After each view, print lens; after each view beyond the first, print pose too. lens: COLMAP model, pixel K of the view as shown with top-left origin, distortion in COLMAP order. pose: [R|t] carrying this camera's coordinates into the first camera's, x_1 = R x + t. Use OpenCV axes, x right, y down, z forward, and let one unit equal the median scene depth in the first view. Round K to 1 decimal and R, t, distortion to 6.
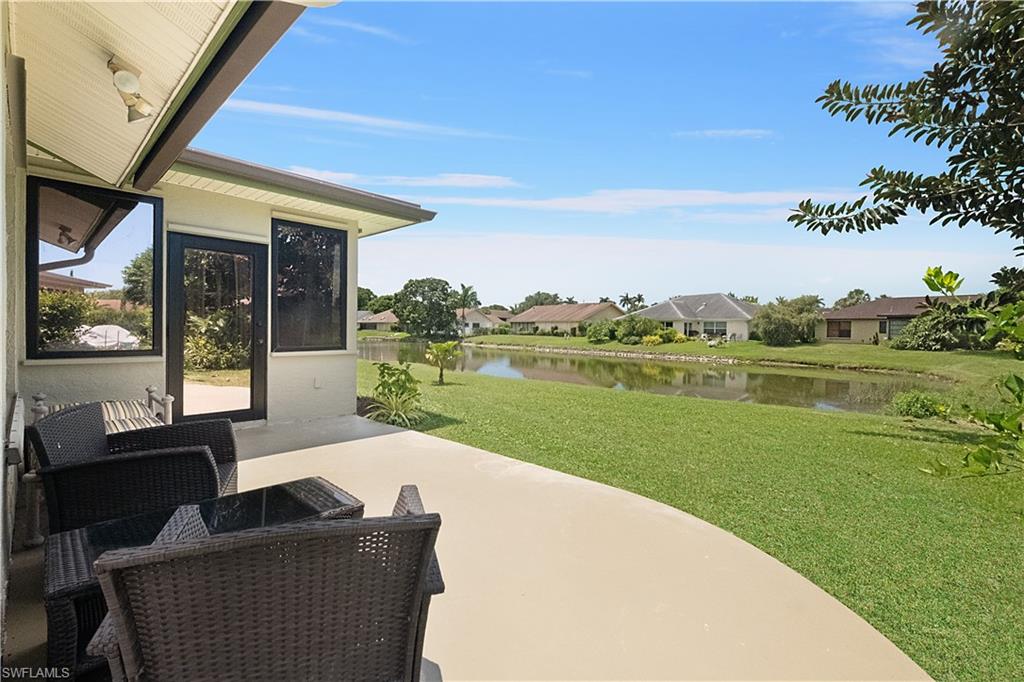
lens RADIAL K [[443.2, 0, 512.9], [0, 443.2, 331.4], [0, 0, 1]] dist [-0.001063, -0.000959]
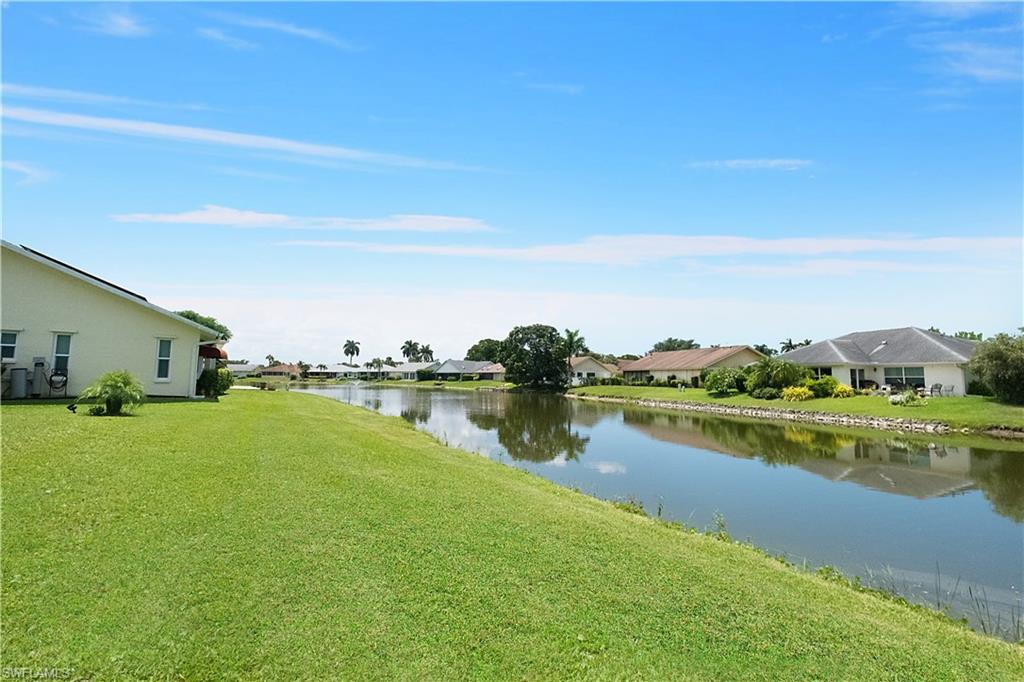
lens RADIAL K [[443.2, 0, 512.9], [0, 443.2, 331.4], [0, 0, 1]] dist [-0.001063, -0.000959]
pose [[0.948733, -0.029669, -0.314684, 0.093360], [-0.007515, 0.993186, -0.116296, 0.006489], [0.315990, 0.112699, 0.942045, 0.148594]]
